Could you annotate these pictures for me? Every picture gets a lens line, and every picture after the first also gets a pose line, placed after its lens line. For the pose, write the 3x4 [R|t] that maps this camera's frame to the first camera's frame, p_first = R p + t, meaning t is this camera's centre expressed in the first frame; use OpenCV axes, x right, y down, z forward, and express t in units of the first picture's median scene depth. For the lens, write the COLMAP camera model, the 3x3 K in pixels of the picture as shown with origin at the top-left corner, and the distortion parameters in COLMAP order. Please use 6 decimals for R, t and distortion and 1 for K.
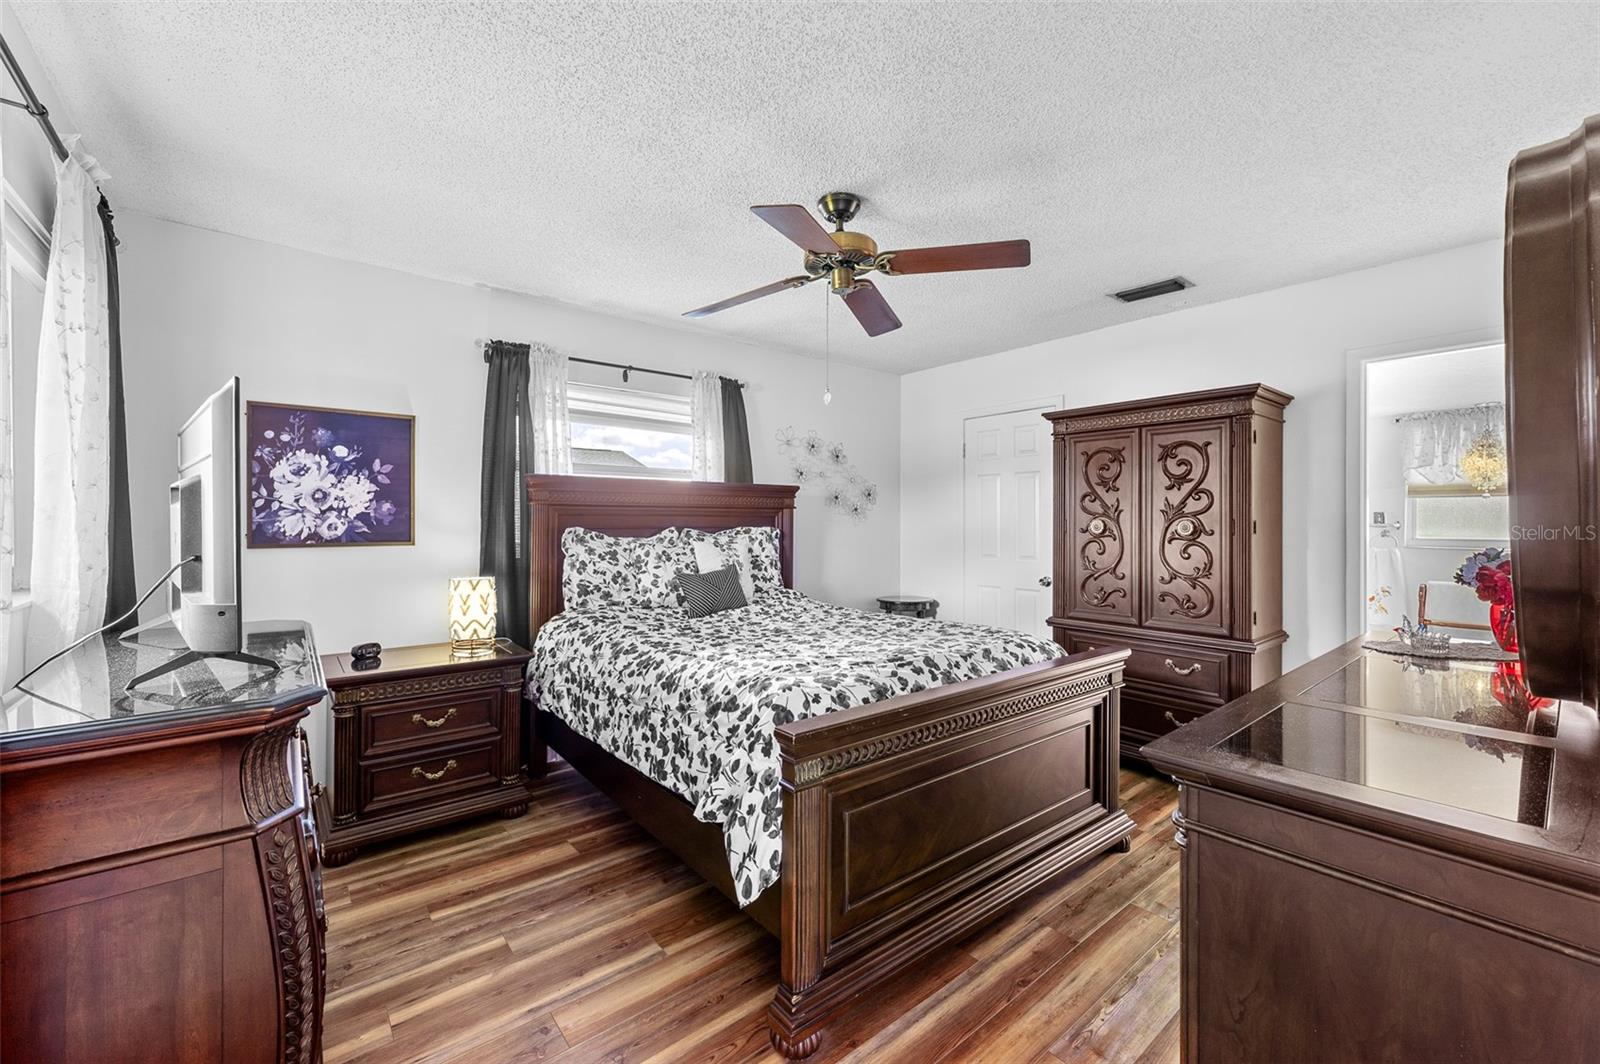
lens RADIAL K [[645.7, 0, 801.3], [0, 645.7, 531.2], [0, 0, 1]] dist [0.001177, 0.000171]
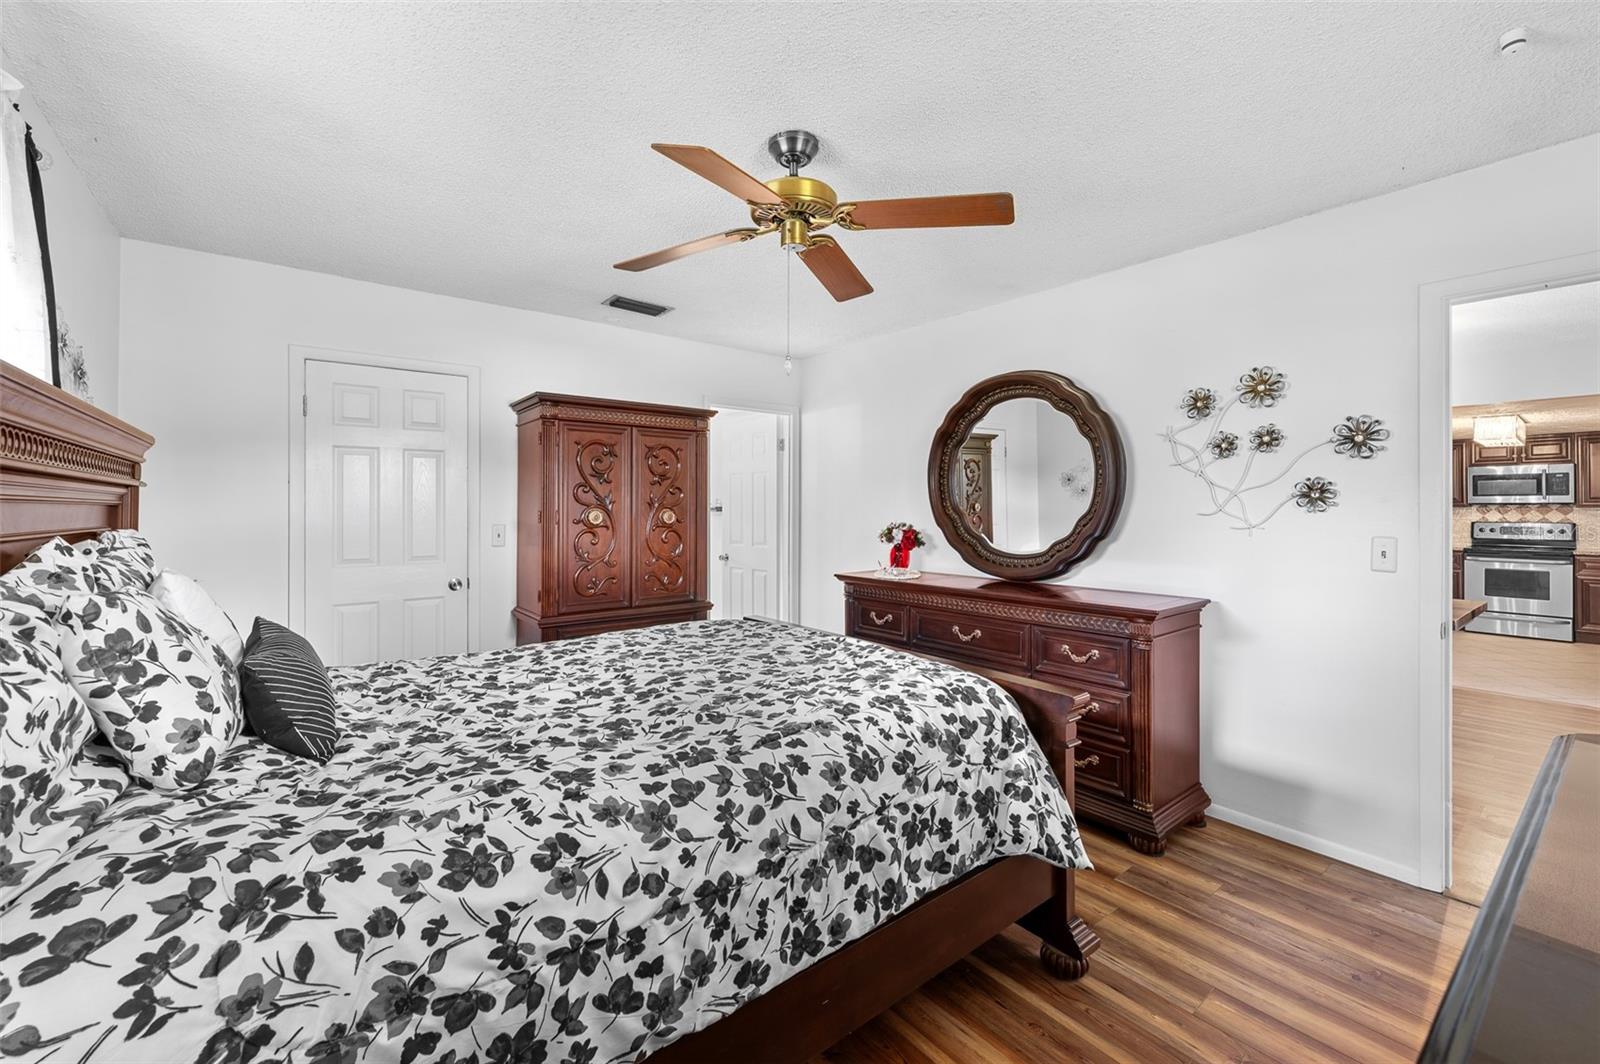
lens RADIAL K [[646.8, 0, 797.4], [0, 646.8, 505.4], [0, 0, 1]] dist [-0.000333, -0.000006]
pose [[0.025616, 0.005543, 0.999656, -0.718191], [0.016036, 0.999854, -0.005955, -0.020132], [-0.999543, 0.016183, 0.025524, 0.876373]]
